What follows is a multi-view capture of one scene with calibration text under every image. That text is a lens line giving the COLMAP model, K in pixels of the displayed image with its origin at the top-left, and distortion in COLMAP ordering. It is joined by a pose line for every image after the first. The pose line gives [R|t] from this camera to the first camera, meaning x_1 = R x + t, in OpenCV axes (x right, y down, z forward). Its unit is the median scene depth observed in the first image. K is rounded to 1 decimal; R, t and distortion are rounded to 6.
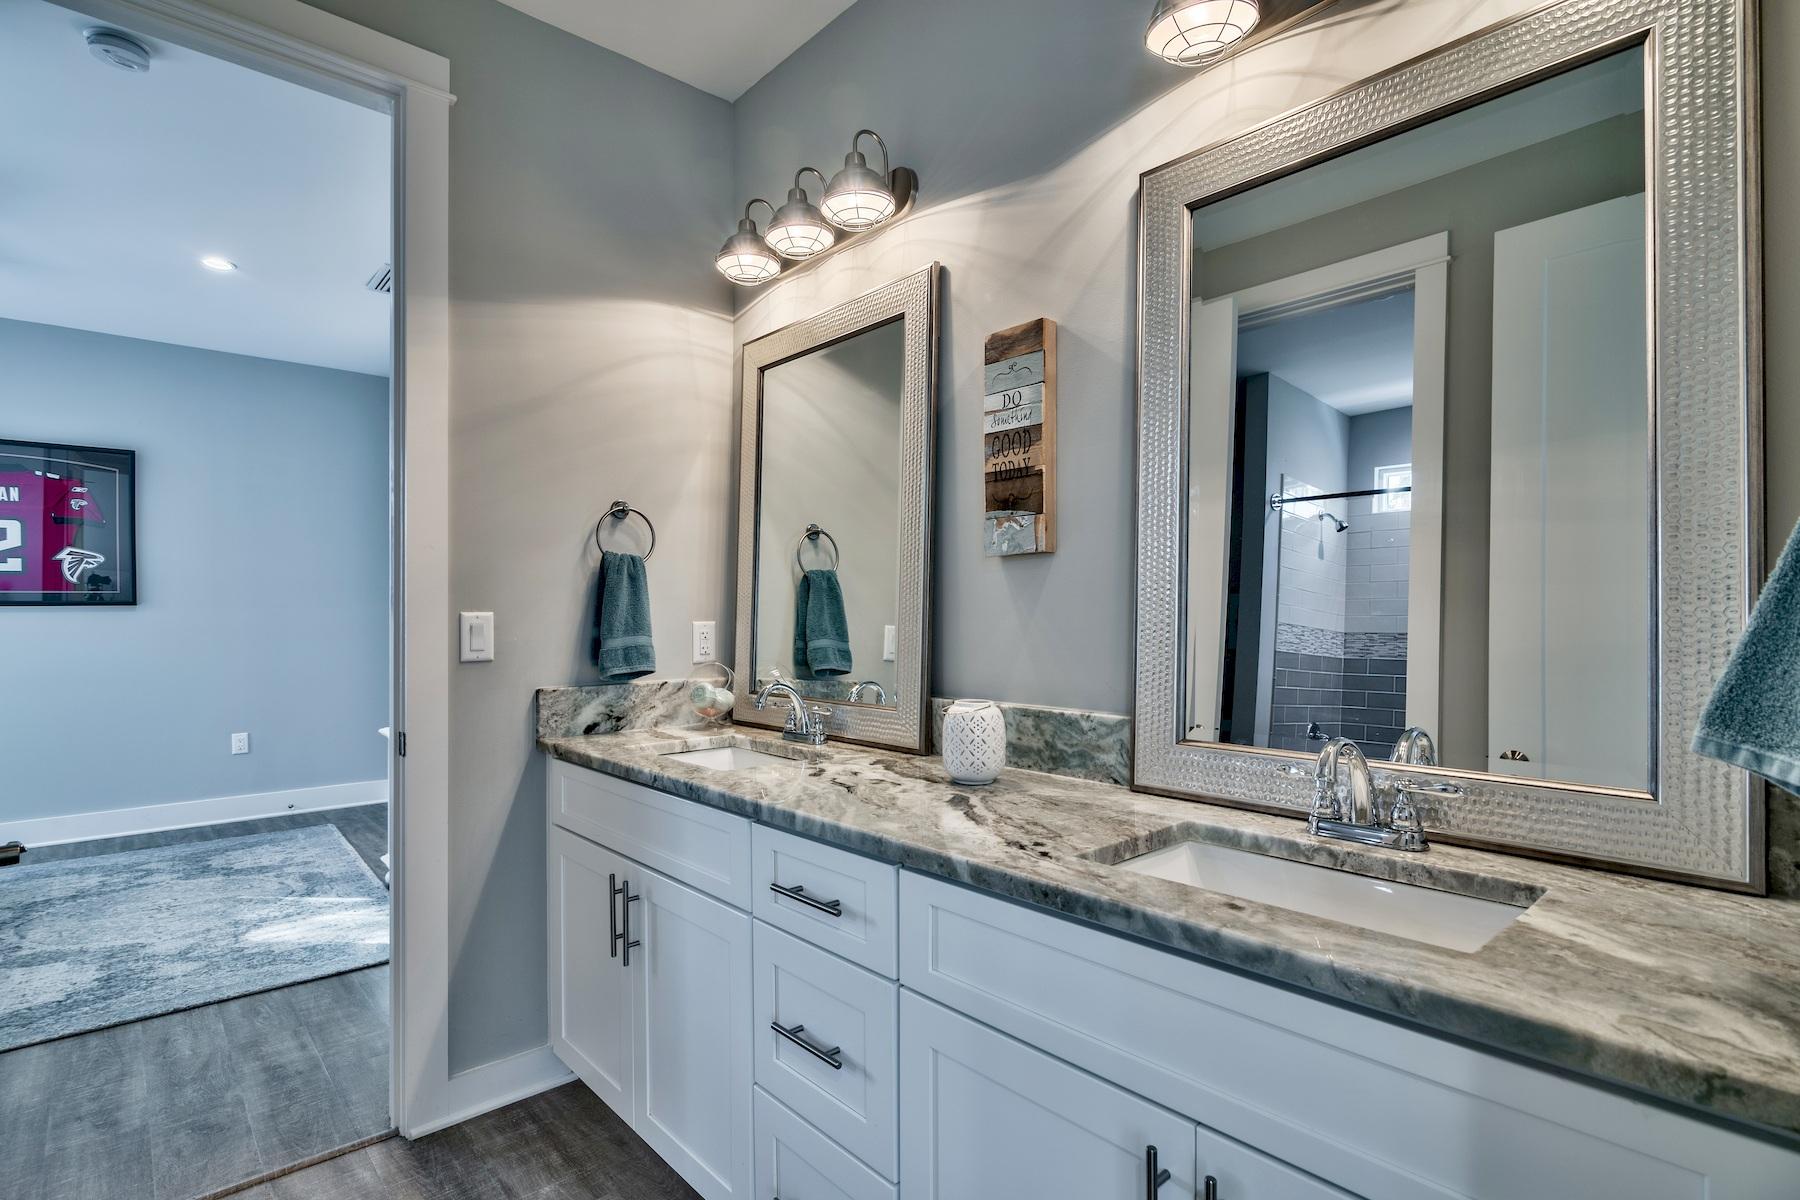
lens RADIAL K [[910.3, 0, 906.2], [0, 910.3, 613.4], [0, 0, 1]] dist [-0.000303, -0.001490]
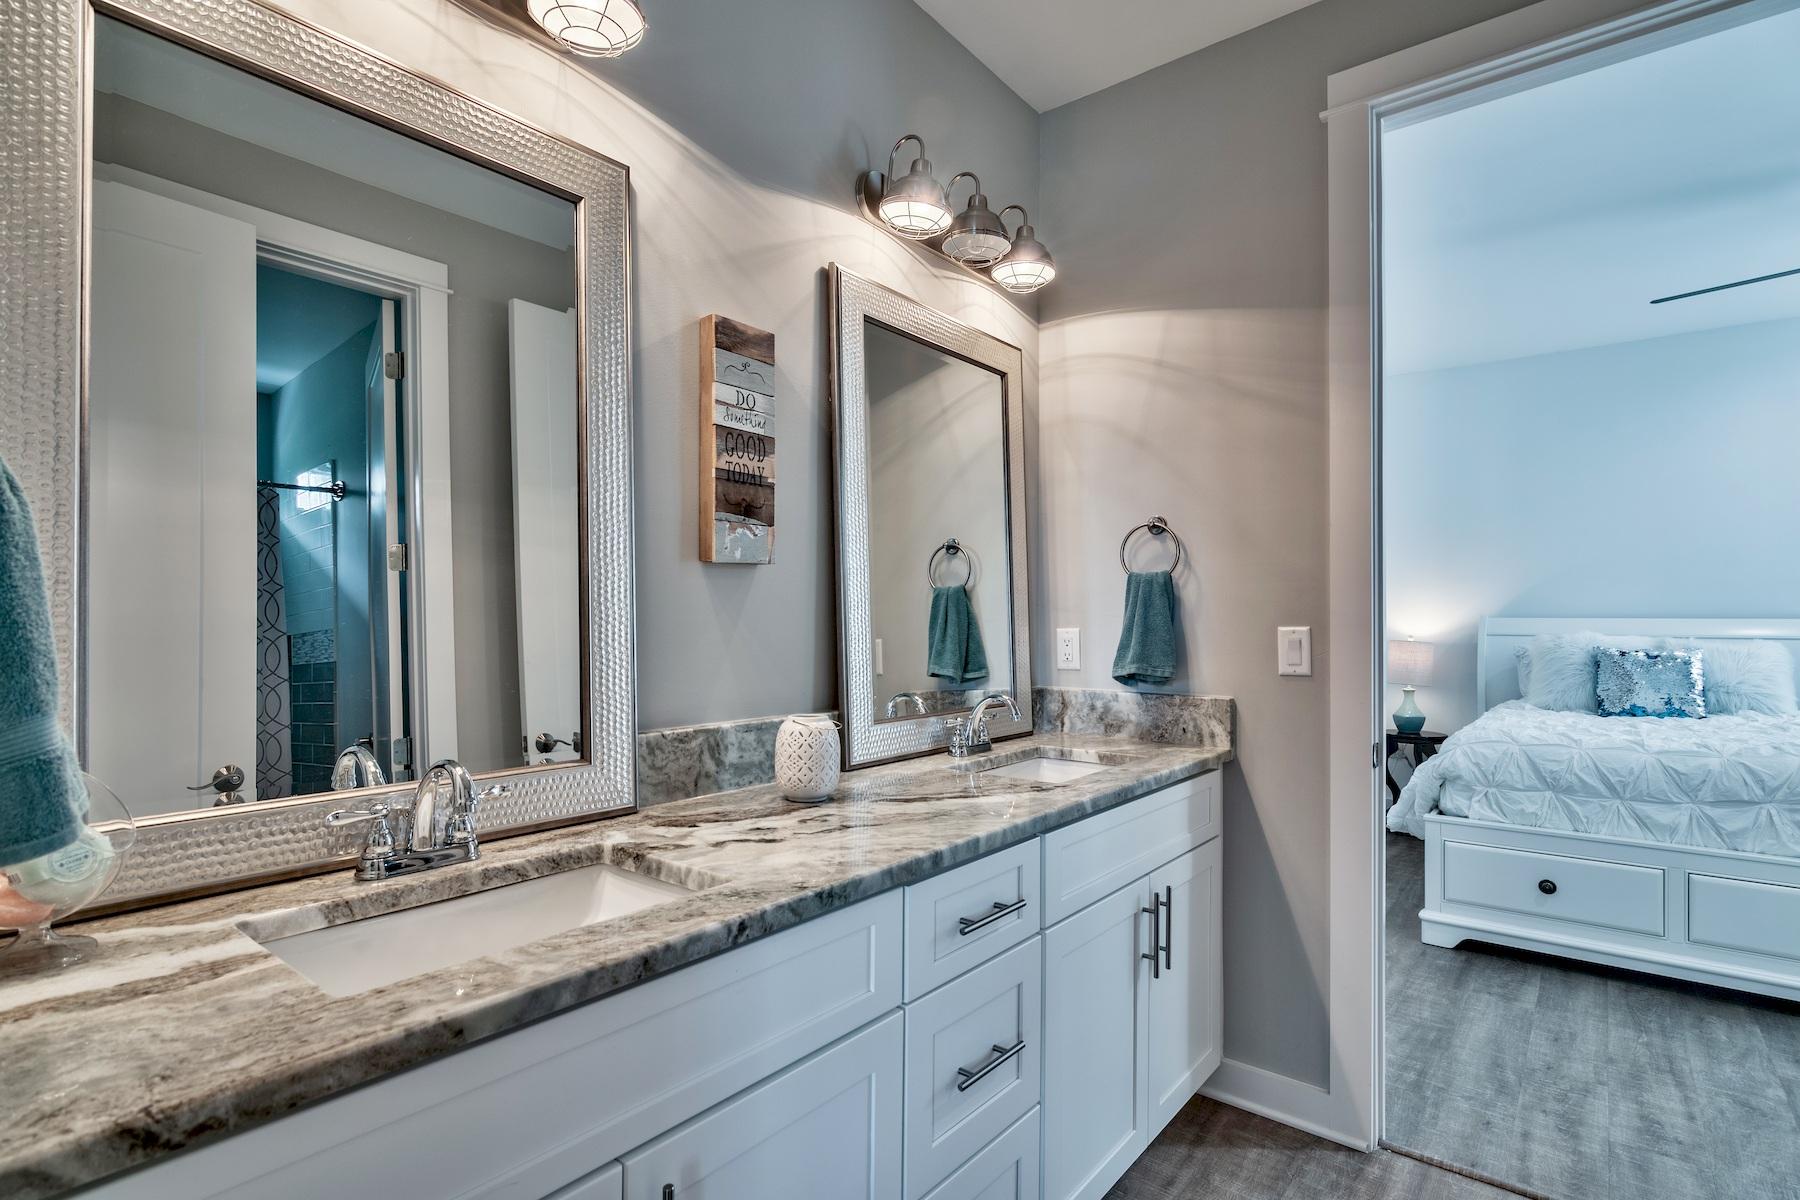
lens RADIAL K [[910.3, 0, 899.8], [0, 910.3, 609.9], [0, 0, 1]] dist [-0.000303, -0.001490]
pose [[-0.181652, 0.009035, 0.983321, -0.850257], [-0.002146, 0.999952, -0.009584, -0.007317], [-0.983360, -0.003852, -0.181624, 1.019328]]
